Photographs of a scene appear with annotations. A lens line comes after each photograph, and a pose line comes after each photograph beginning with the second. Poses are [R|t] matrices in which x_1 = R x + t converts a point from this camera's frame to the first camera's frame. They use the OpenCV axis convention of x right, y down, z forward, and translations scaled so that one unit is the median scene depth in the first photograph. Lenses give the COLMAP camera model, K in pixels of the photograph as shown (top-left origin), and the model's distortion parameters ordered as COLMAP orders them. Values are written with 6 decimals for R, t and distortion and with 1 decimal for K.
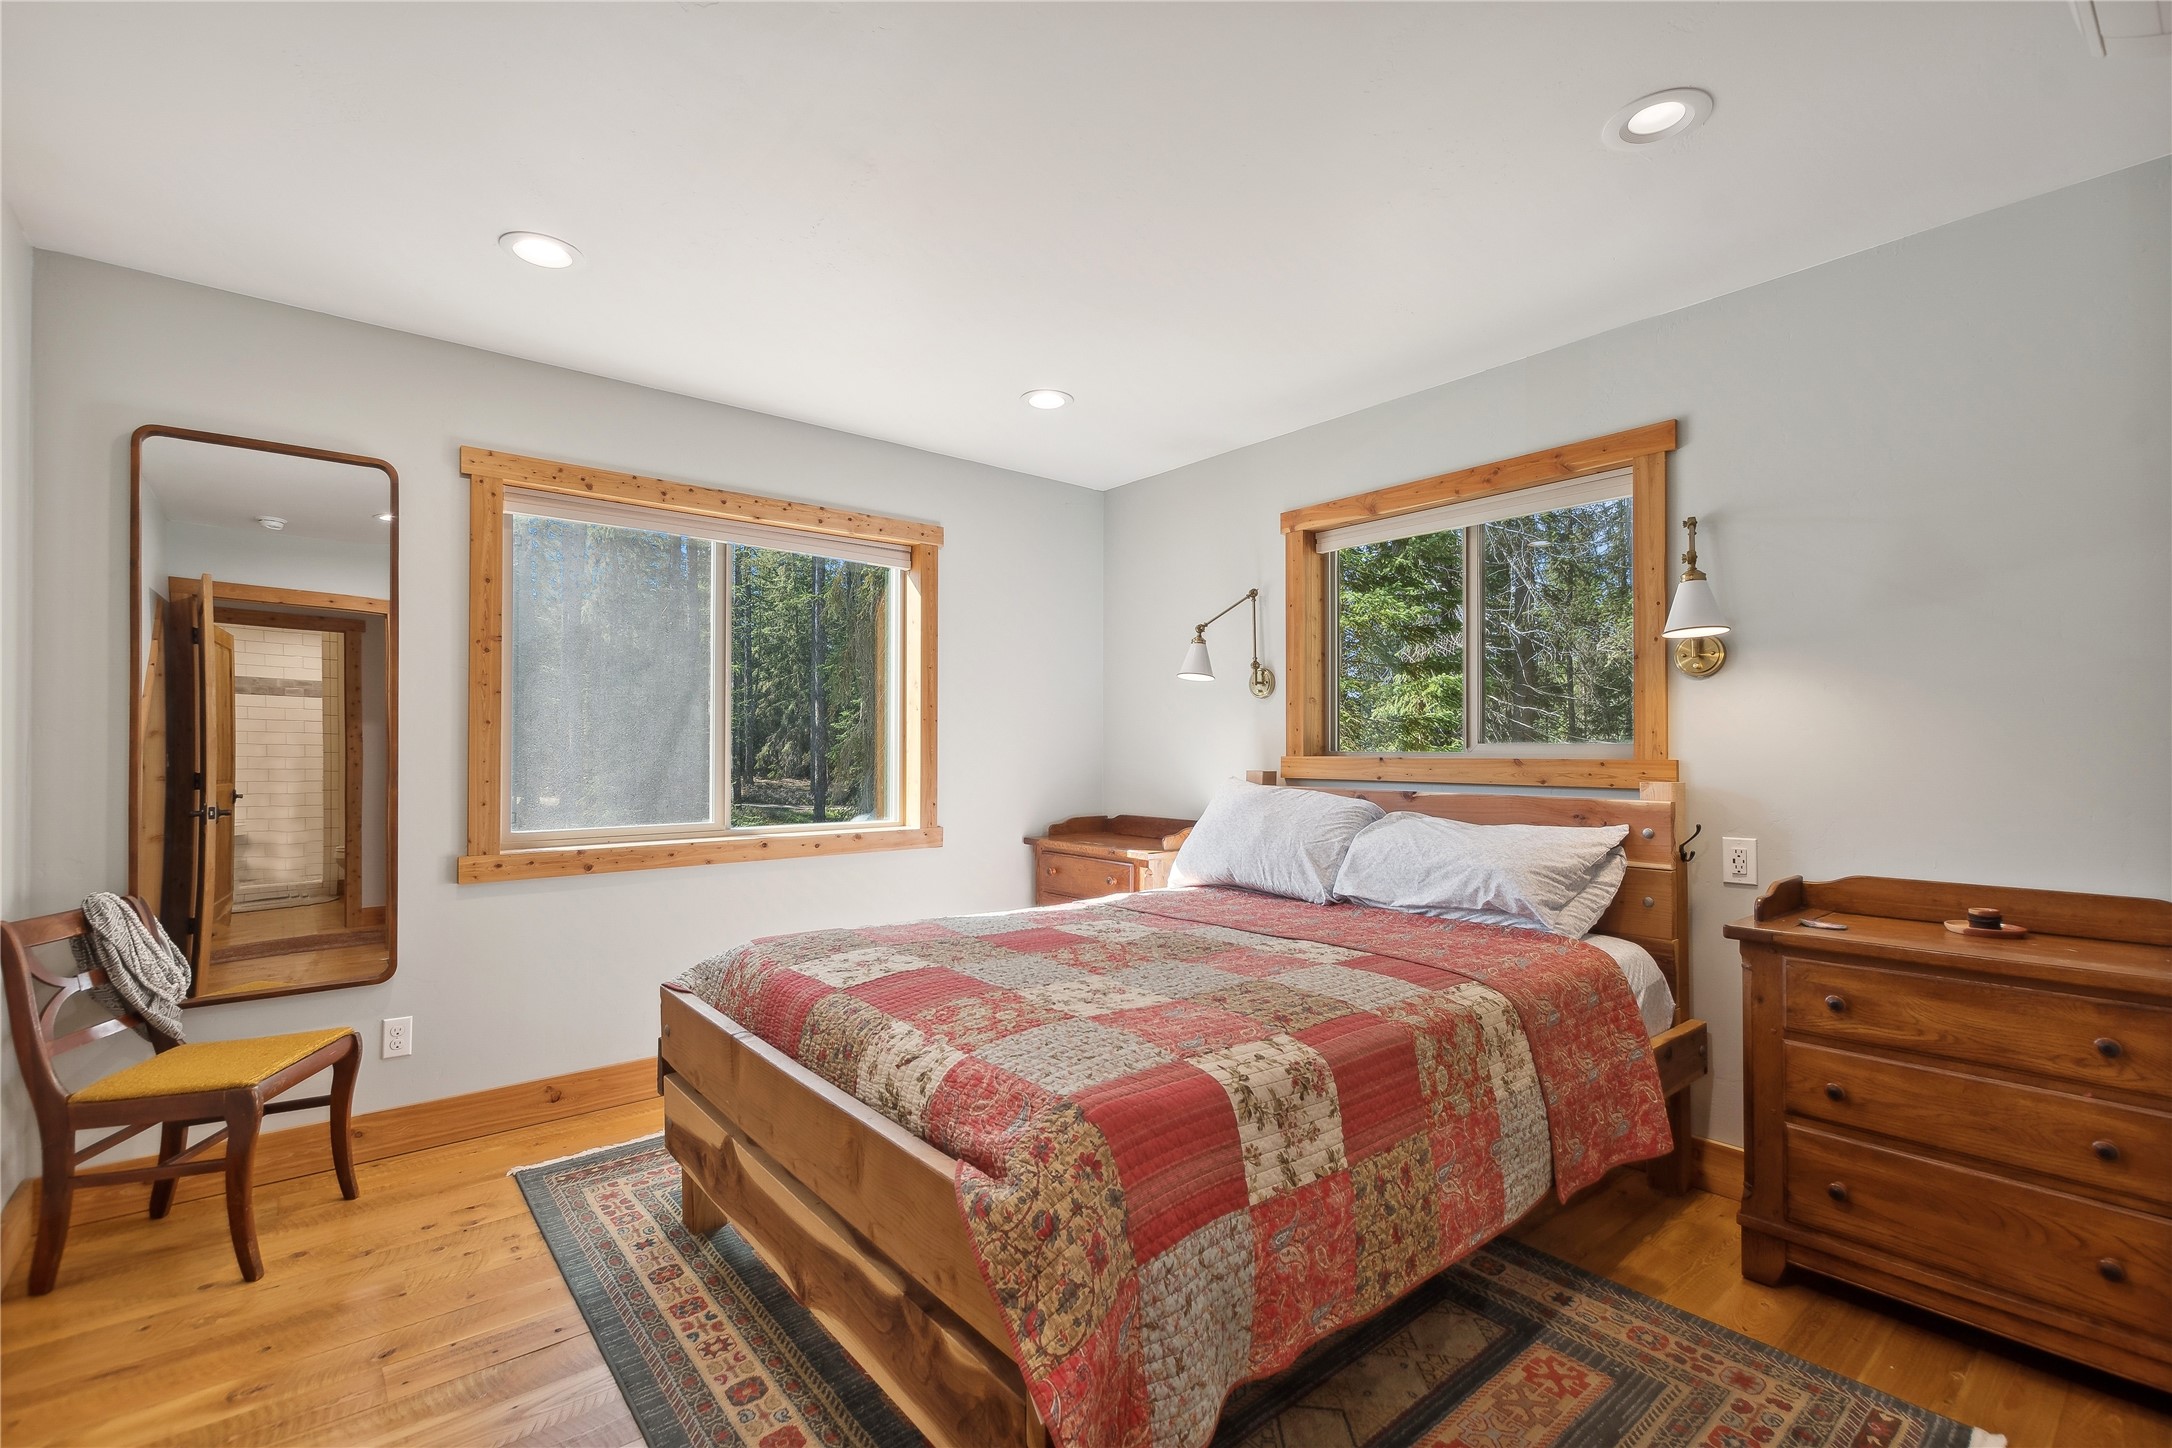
lens RADIAL K [[965.6, 0, 1100.7], [0, 965.6, 736.7], [0, 0, 1]] dist [0.001468, -0.000310]
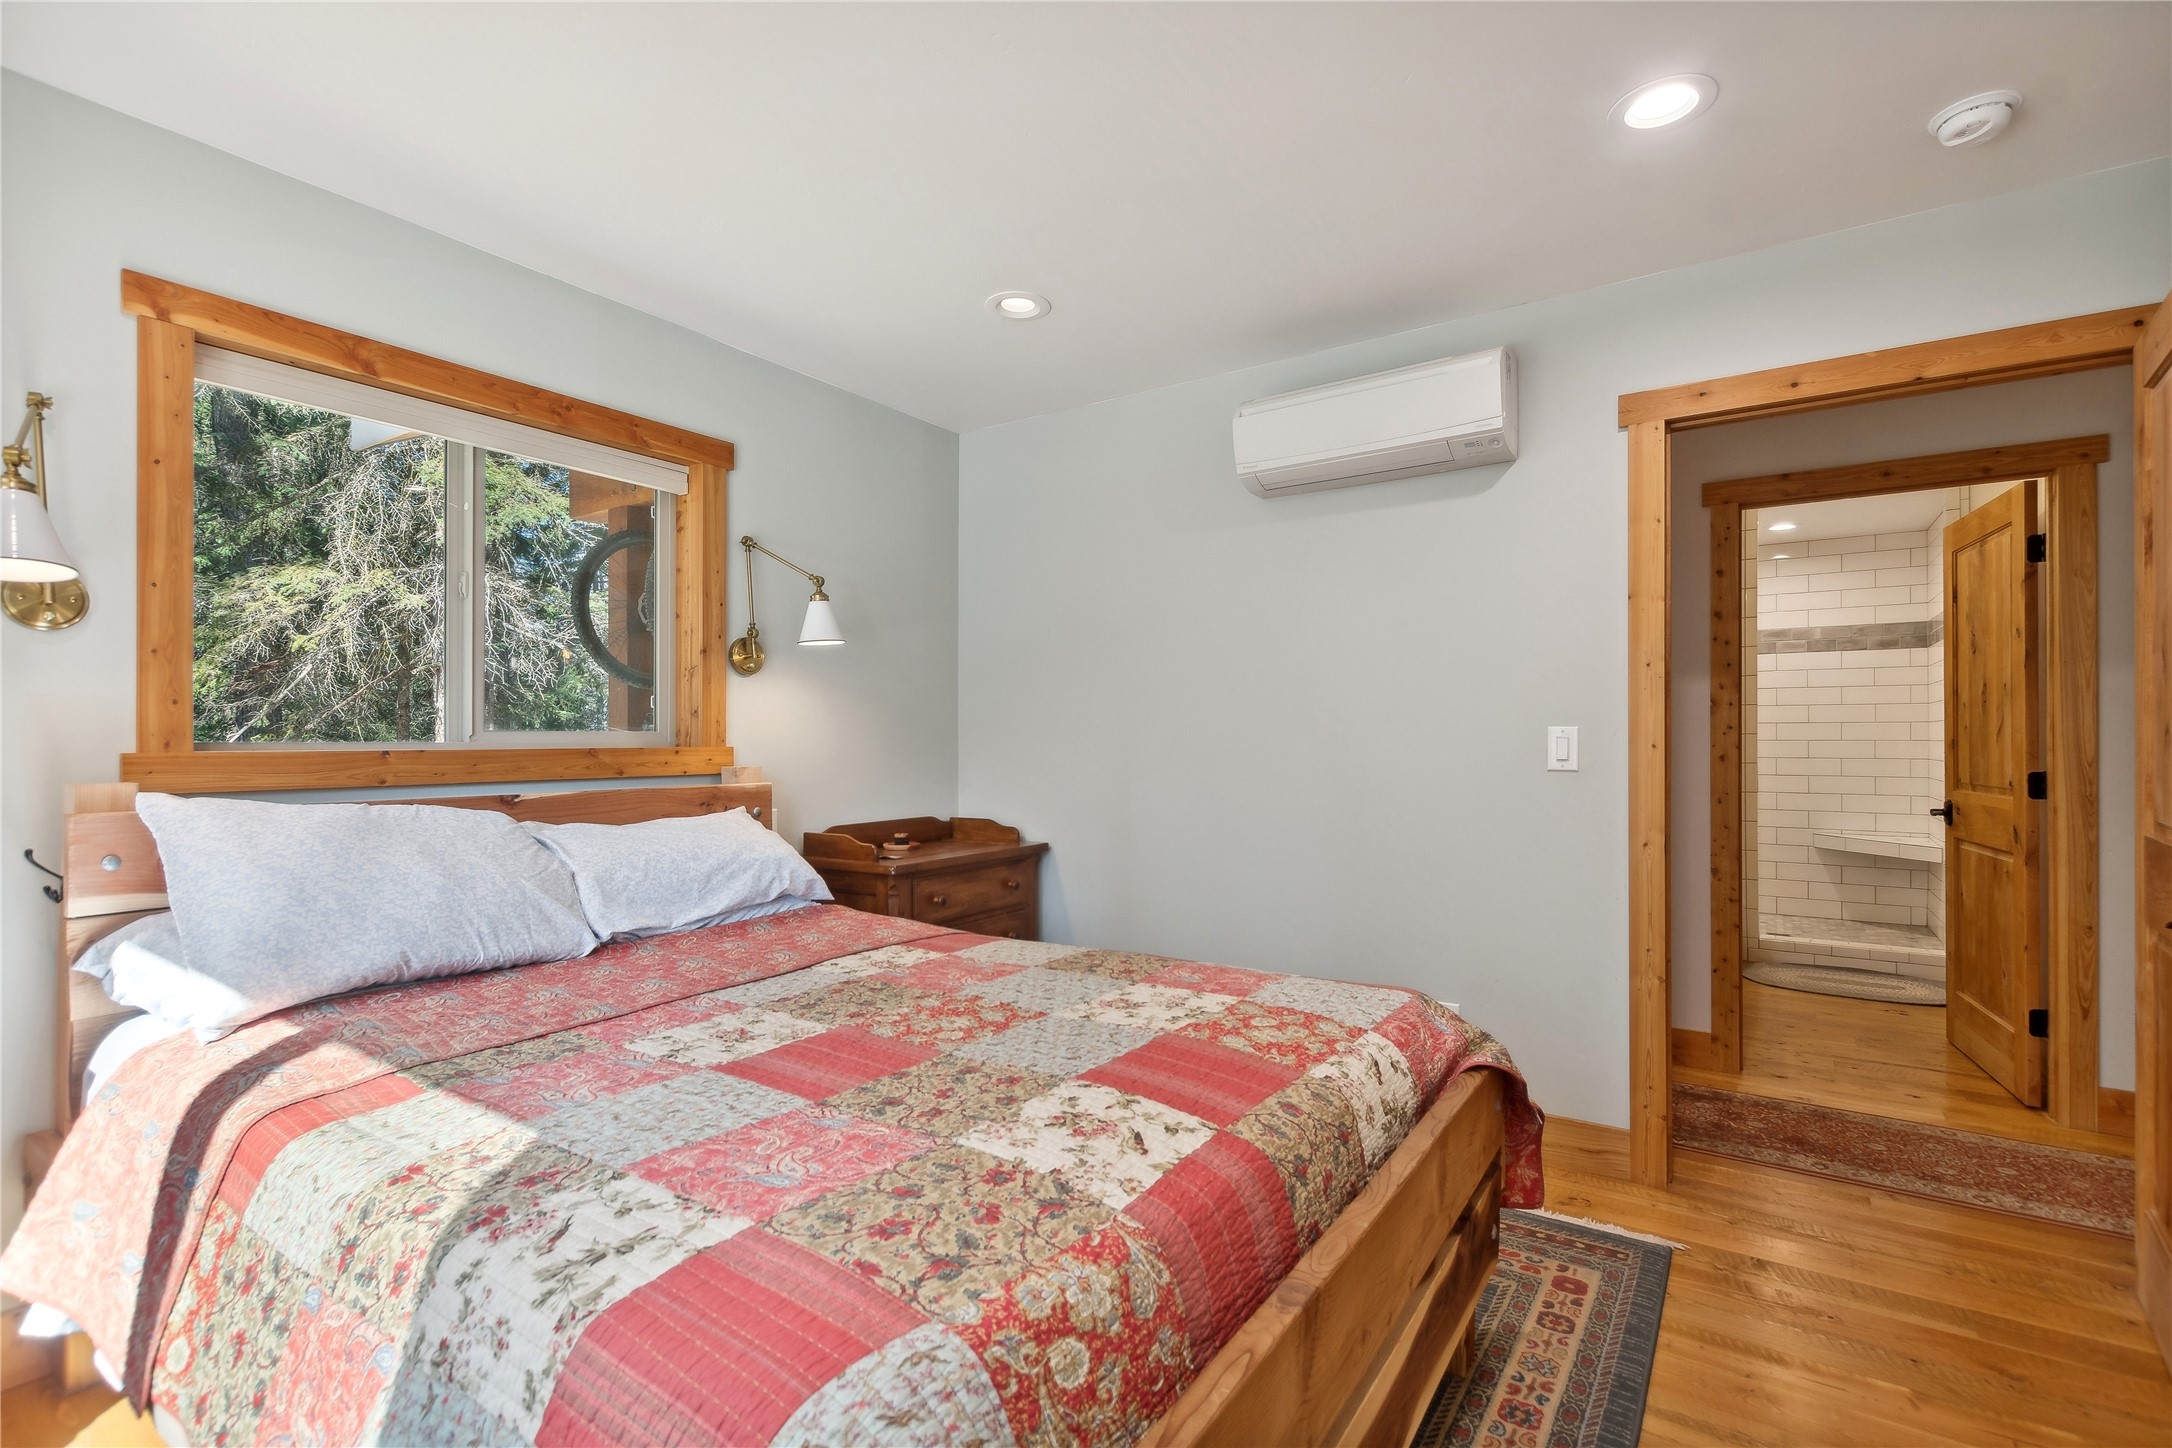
lens RADIAL K [[965.6, 0, 1100.7], [0, 965.6, 736.7], [0, 0, 1]] dist [0.001468, -0.000310]
pose [[-0.277527, -0.000270, 0.960718, -0.612200], [-0.008451, 0.999962, -0.002161, 0.011467], [-0.960681, -0.008719, -0.277518, 0.913849]]
